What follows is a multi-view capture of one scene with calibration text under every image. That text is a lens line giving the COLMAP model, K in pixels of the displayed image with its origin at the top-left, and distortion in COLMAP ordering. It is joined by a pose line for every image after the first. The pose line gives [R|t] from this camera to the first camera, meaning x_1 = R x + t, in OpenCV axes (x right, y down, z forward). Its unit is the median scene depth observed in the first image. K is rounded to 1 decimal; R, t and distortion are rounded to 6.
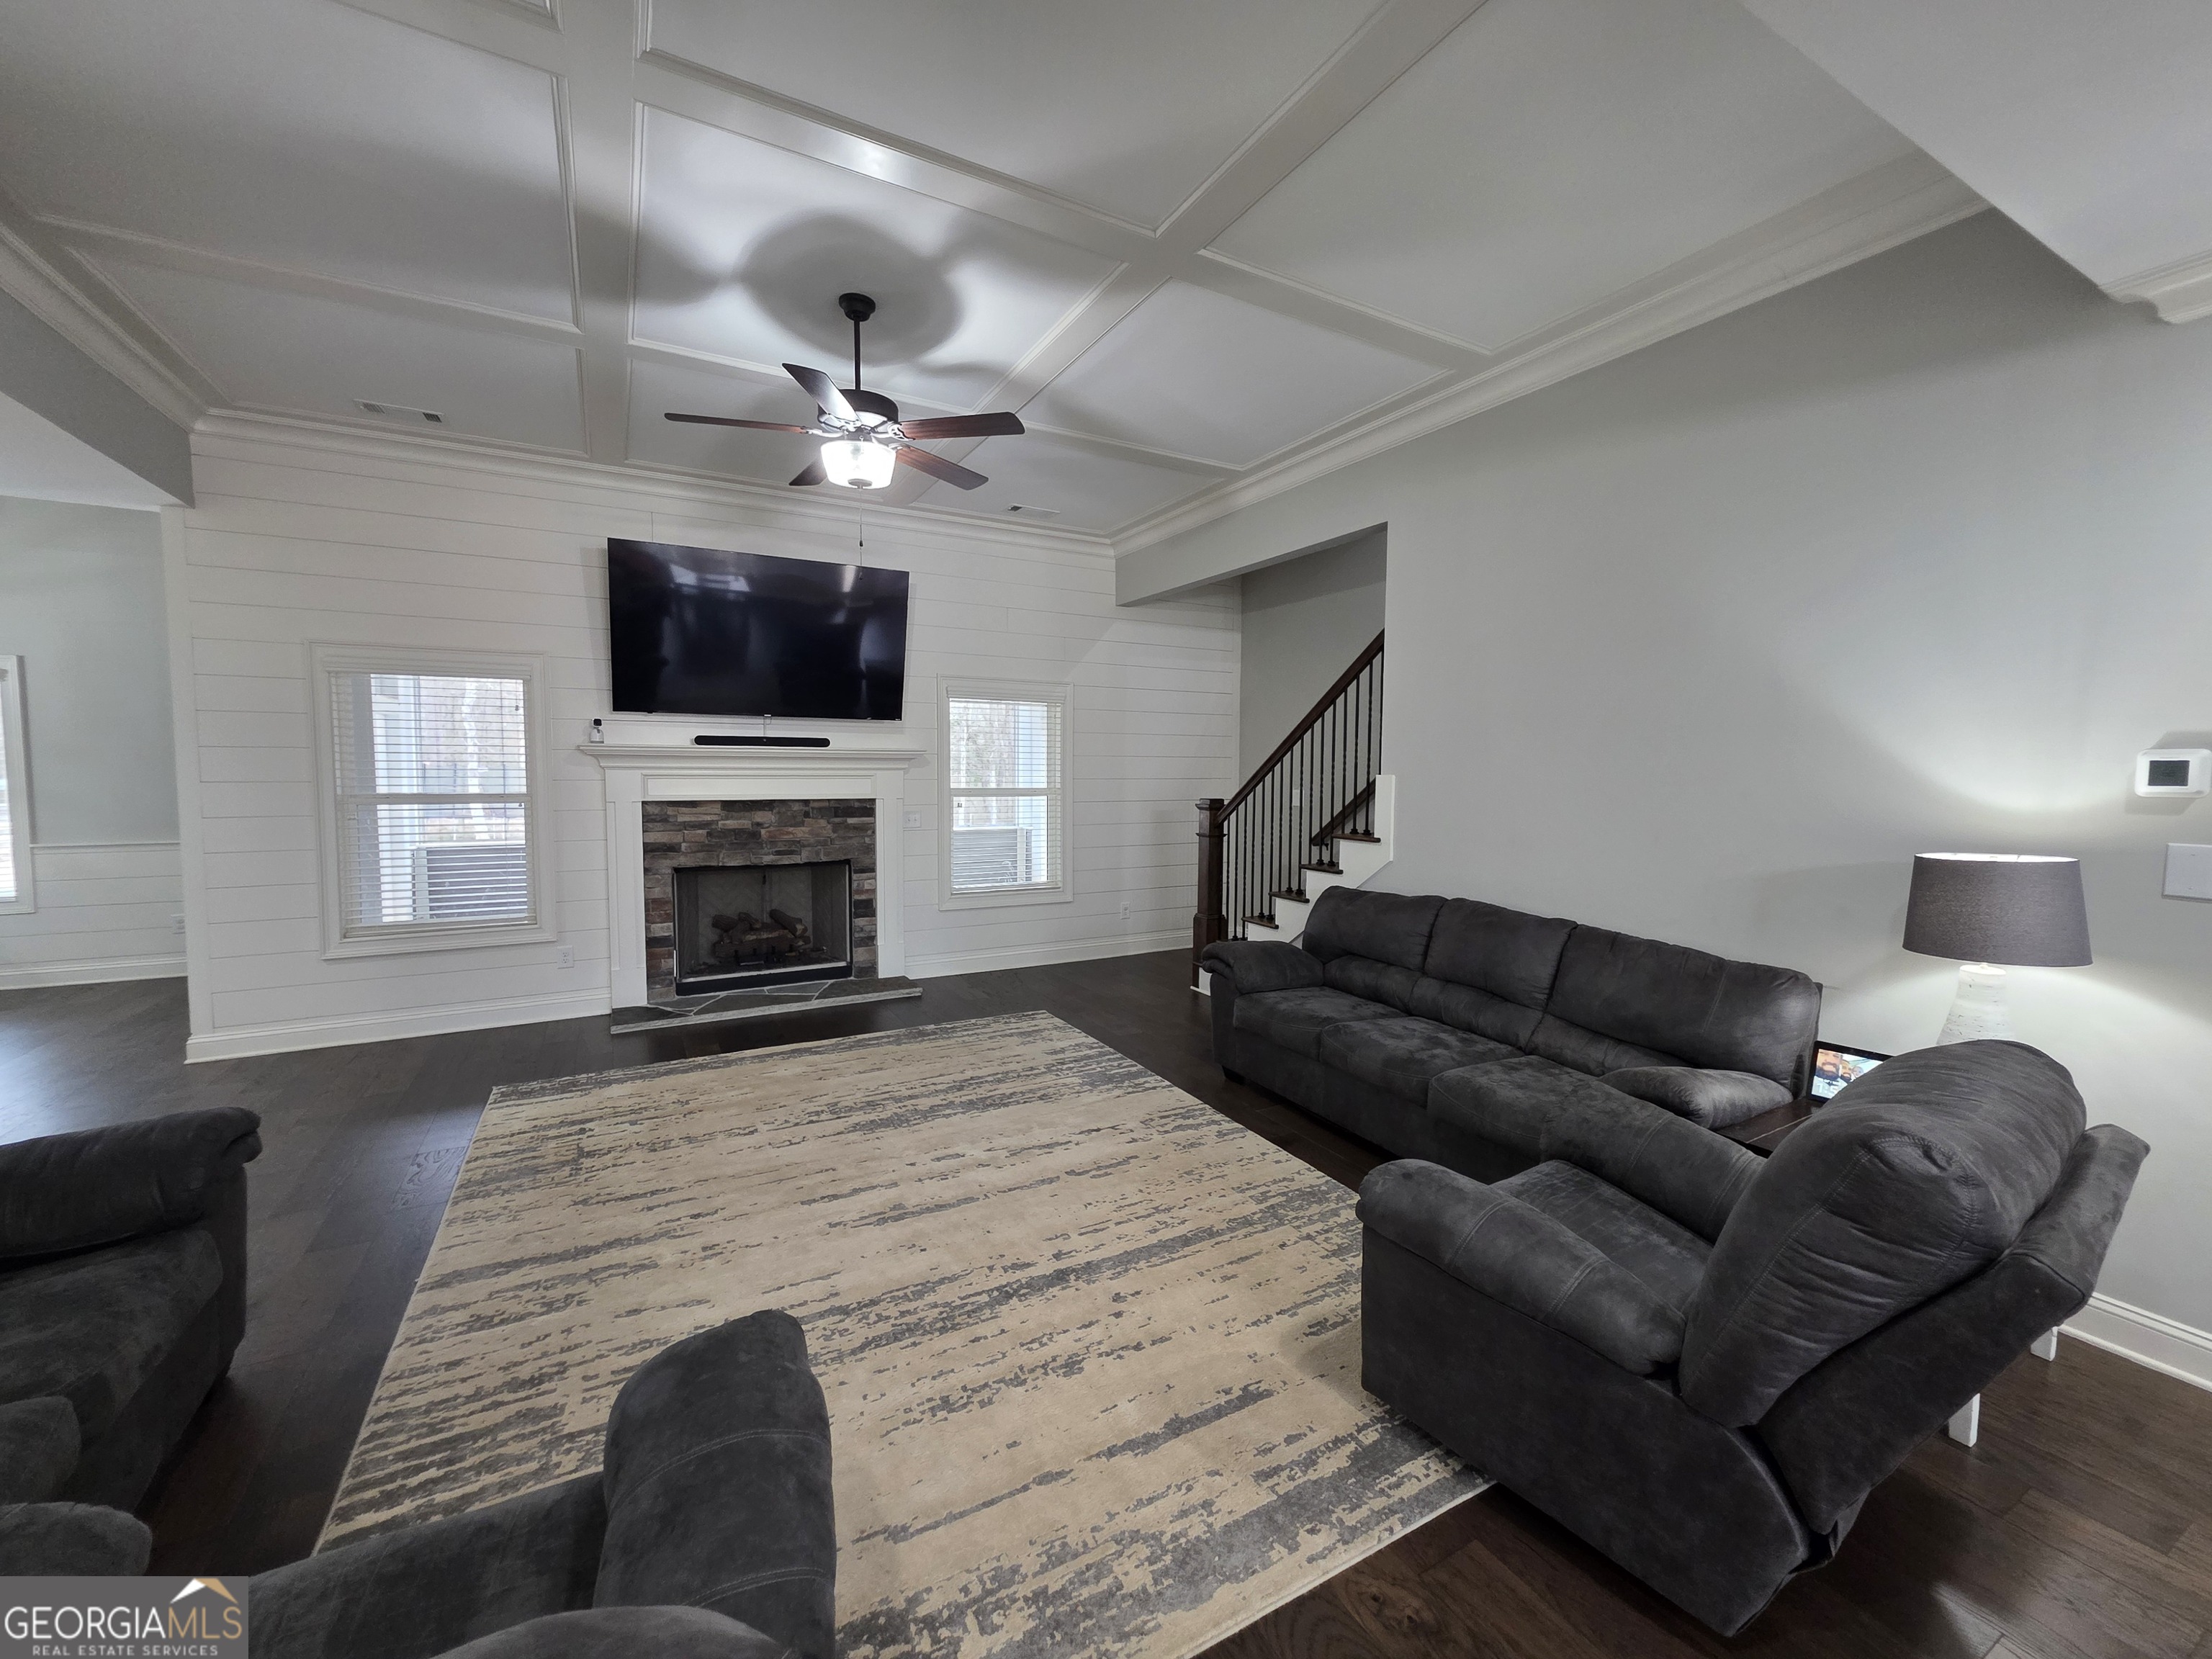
lens RADIAL K [[880.2, 0, 1104.9], [0, 880.2, 822.4], [0, 0, 1]] dist [0.001190, -0.000383]
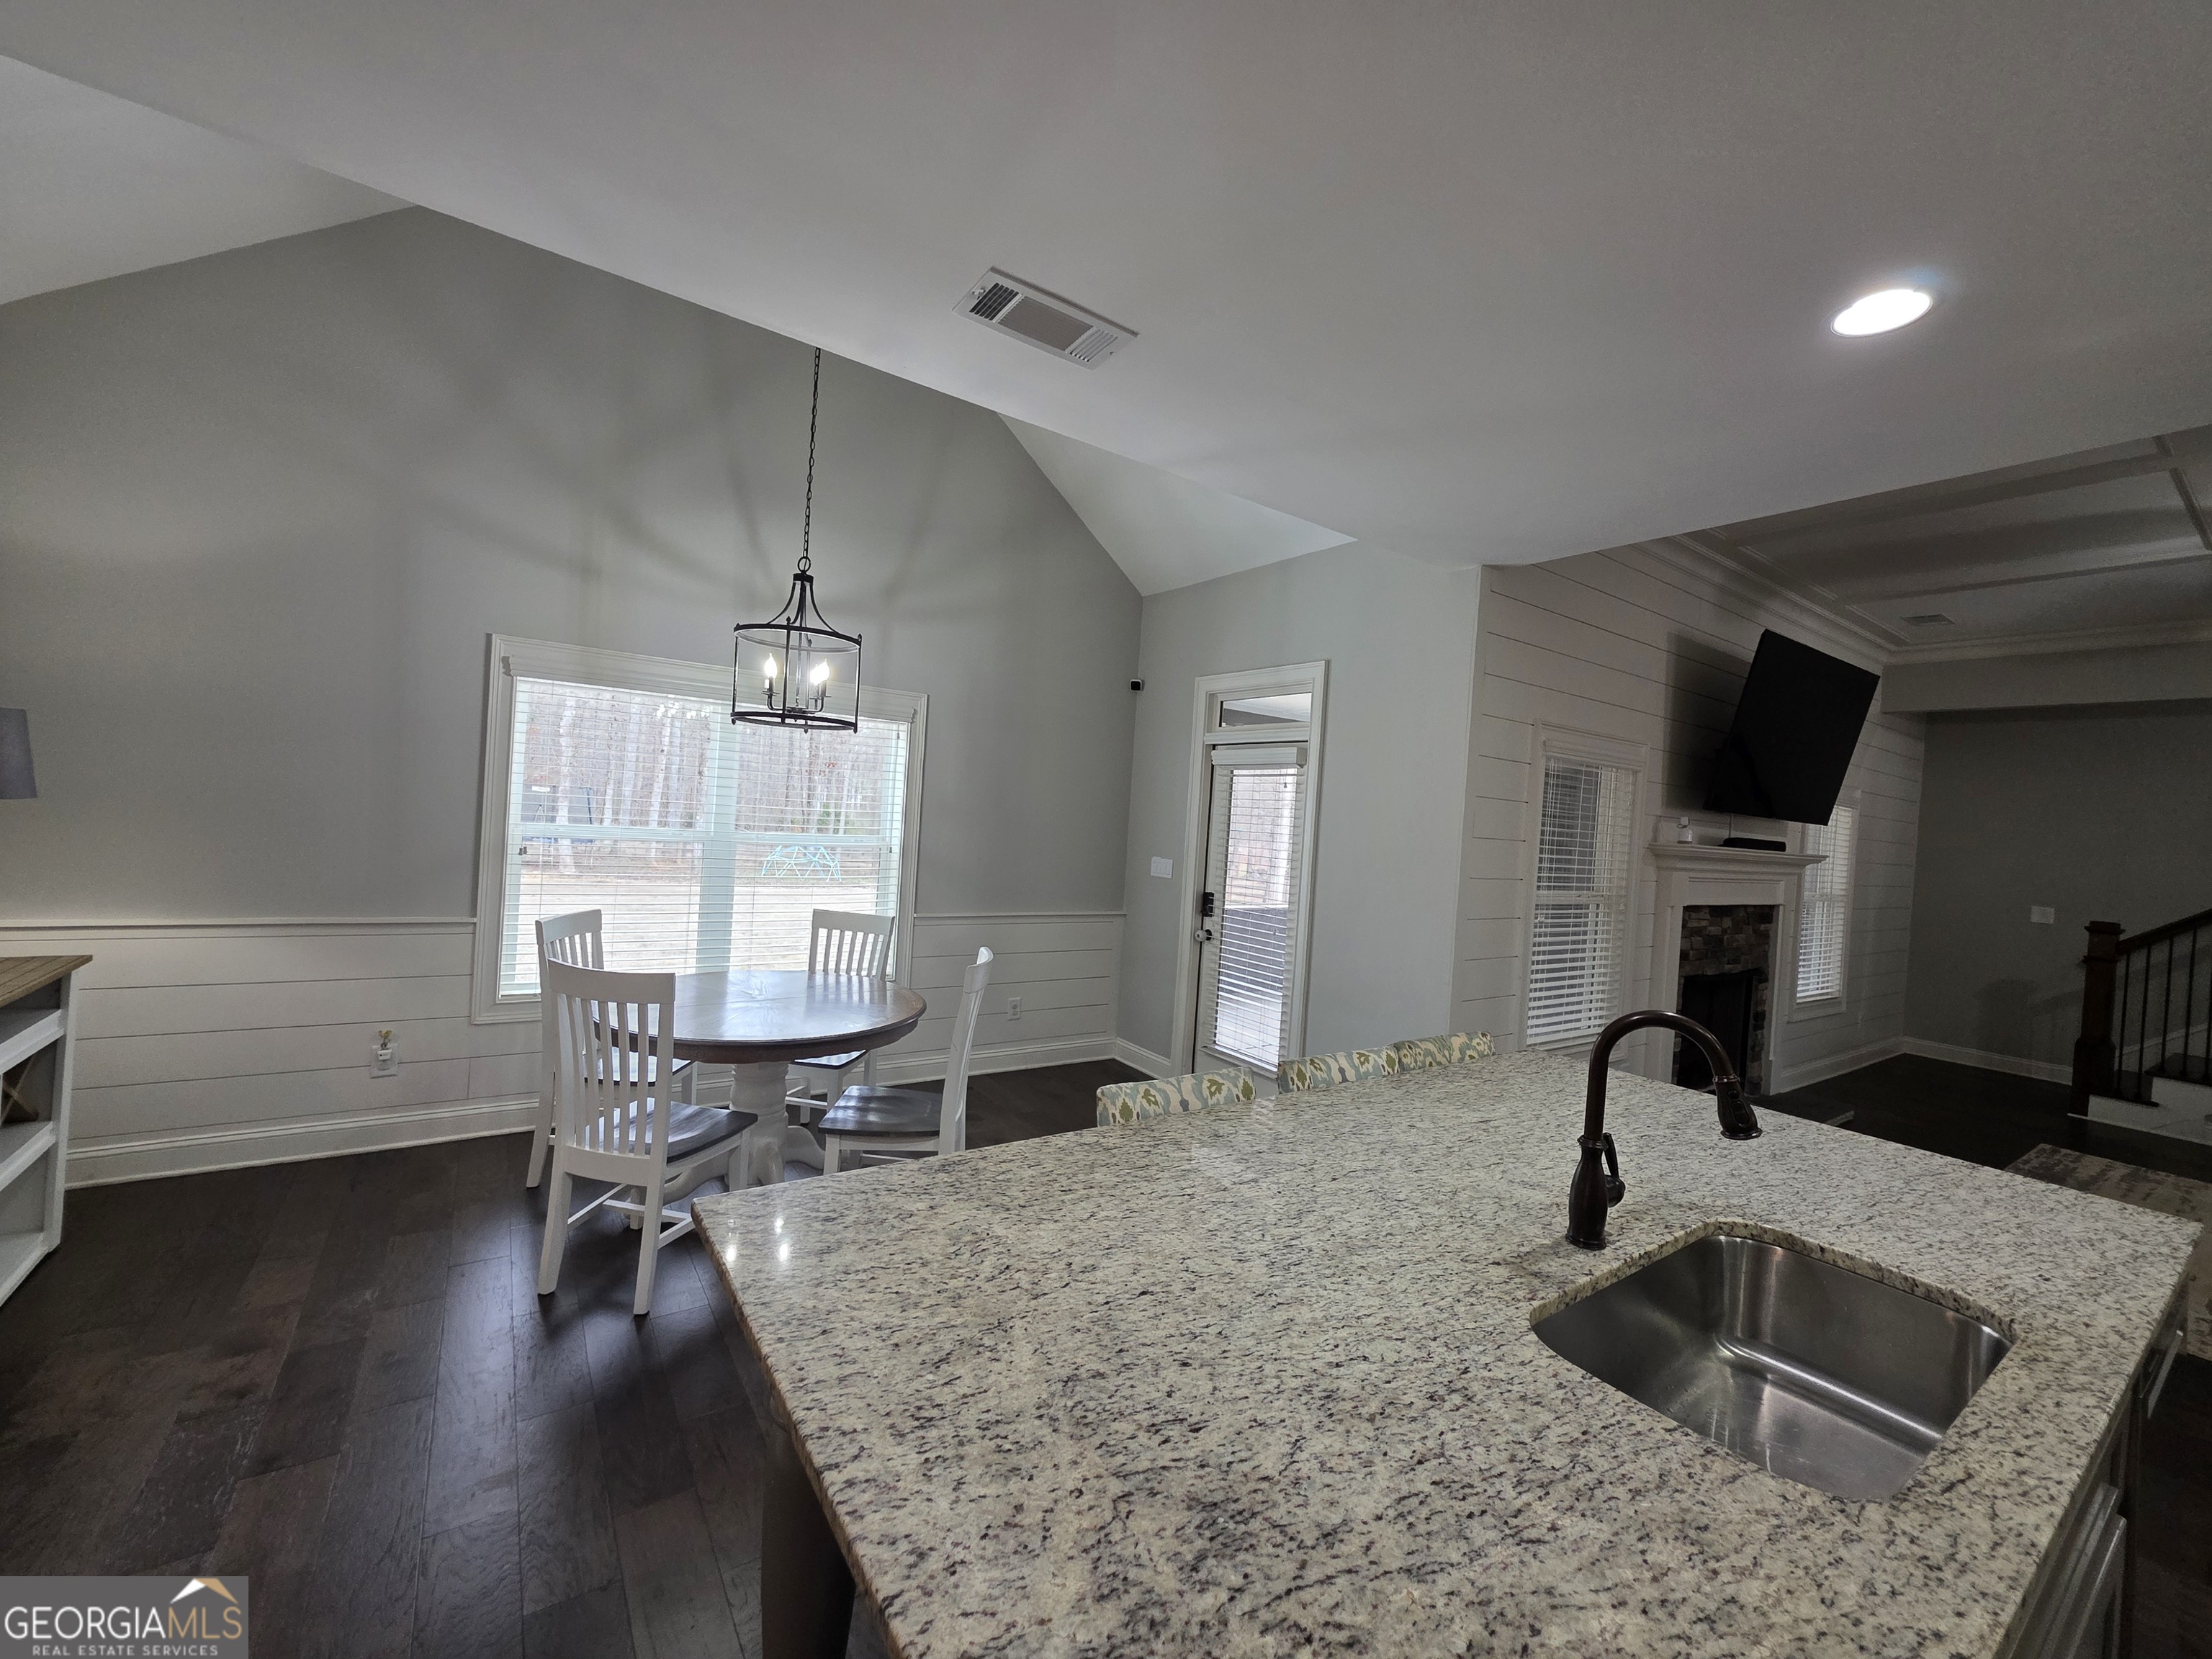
lens RADIAL K [[882.7, 0, 1110.2], [0, 882.7, 824.1], [0, 0, 1]] dist [0.001781, 0.000210]
pose [[0.993019, 0.058457, 0.102445, -1.286169], [-0.053349, 0.997226, -0.051915, -0.030997], [-0.105196, 0.046087, 0.993383, 0.152312]]
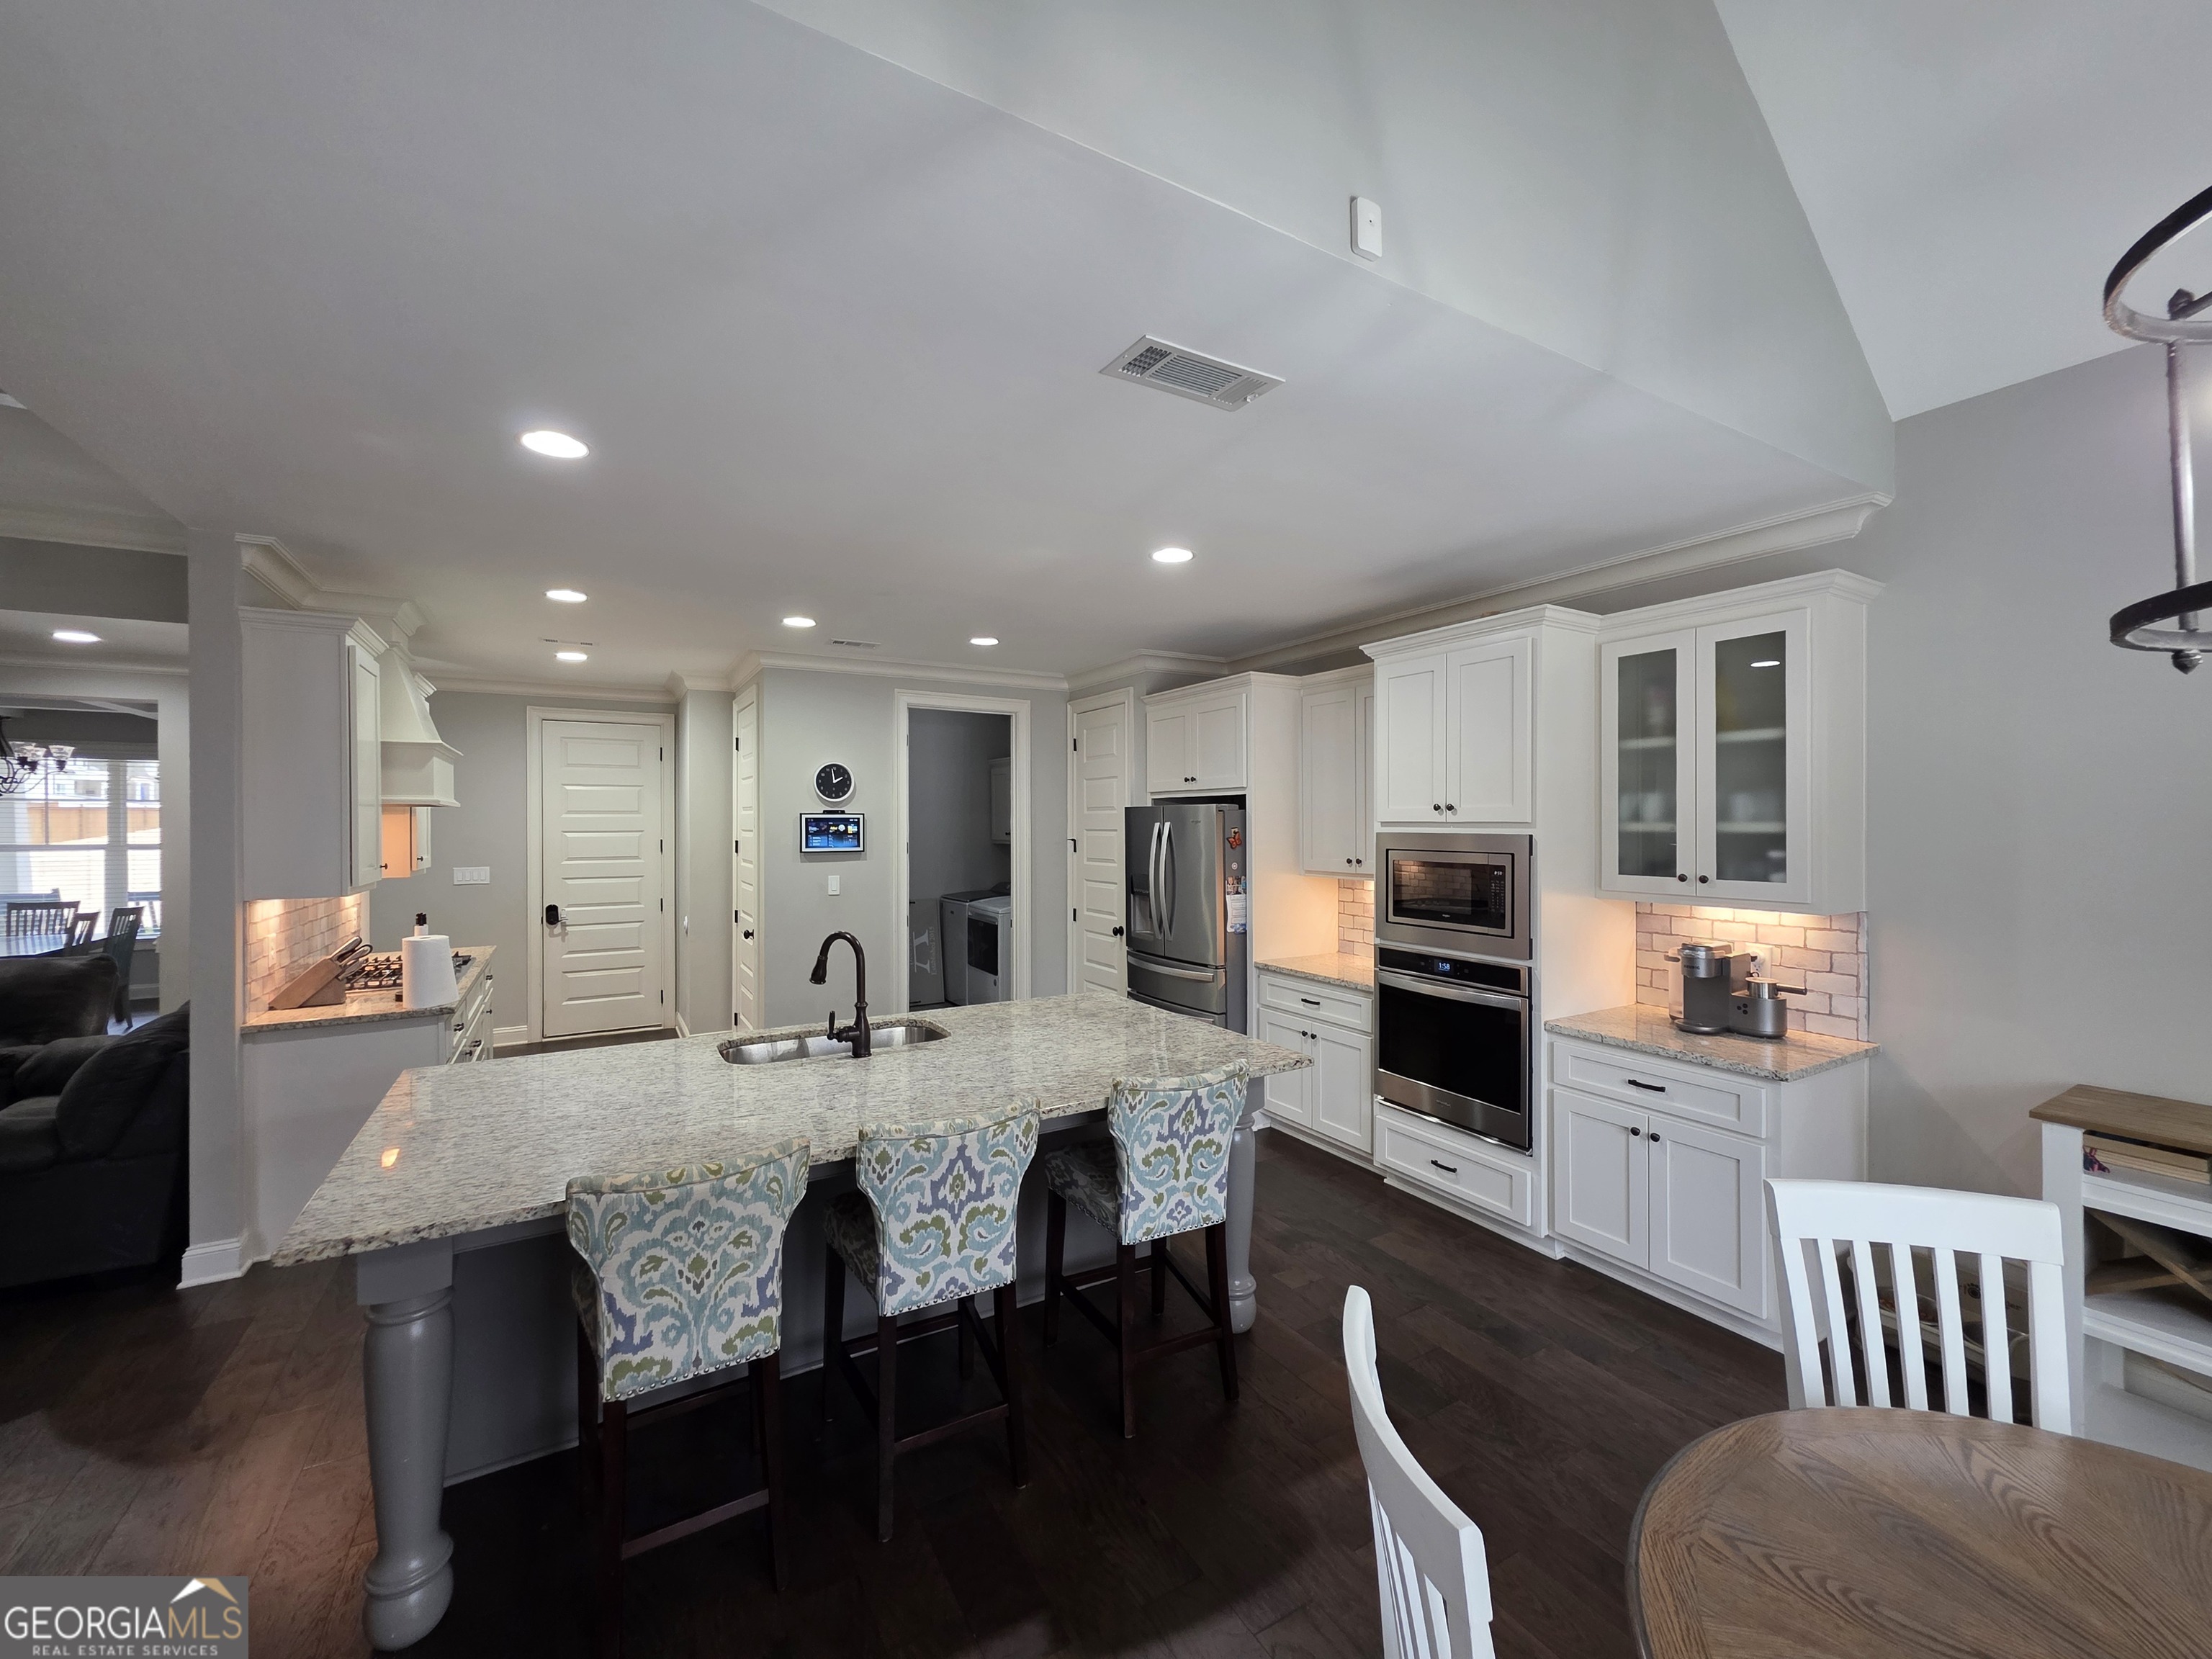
lens RADIAL K [[882.7, 0, 1110.2], [0, 882.7, 824.1], [0, 0, 1]] dist [0.001781, 0.000210]
pose [[-0.999681, -0.004688, -0.024814, -1.238193], [-0.006357, 0.997693, 0.067584, -0.104462], [0.024439, 0.067721, -0.997405, 0.985929]]
